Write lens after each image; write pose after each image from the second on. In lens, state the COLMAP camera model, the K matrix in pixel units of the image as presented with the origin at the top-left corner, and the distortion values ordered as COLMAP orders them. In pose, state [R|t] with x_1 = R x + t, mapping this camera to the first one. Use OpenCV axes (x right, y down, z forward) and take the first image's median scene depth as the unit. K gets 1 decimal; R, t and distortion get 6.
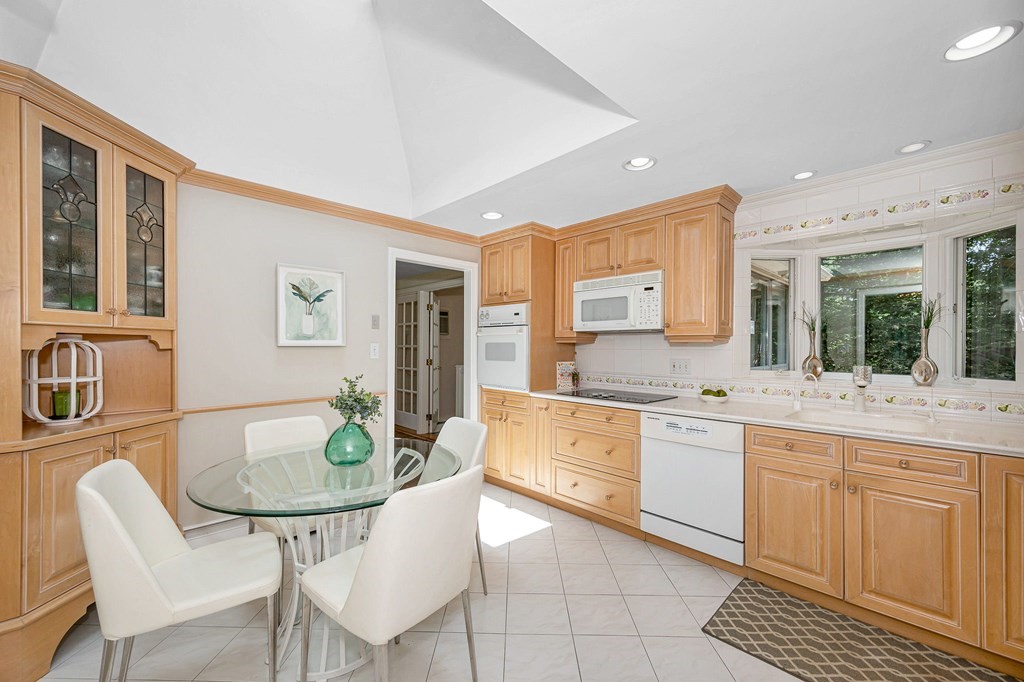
lens RADIAL K [[419.1, 0, 512.3], [0, 419.1, 345.9], [0, 0, 1]] dist [0.000867, -0.000614]
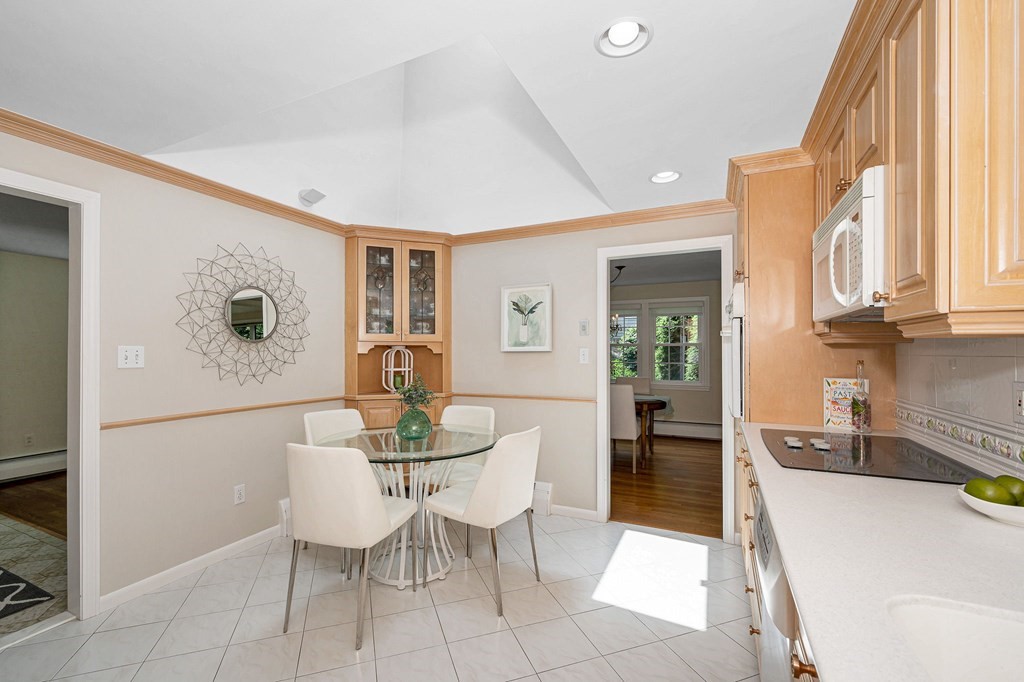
lens RADIAL K [[419.1, 0, 512.3], [0, 419.1, 345.9], [0, 0, 1]] dist [0.000867, -0.000614]
pose [[0.357879, -0.015574, -0.933638, 0.633609], [0.004000, 0.999877, -0.015145, 0.003031], [0.933759, 0.001686, 0.357898, 0.549582]]
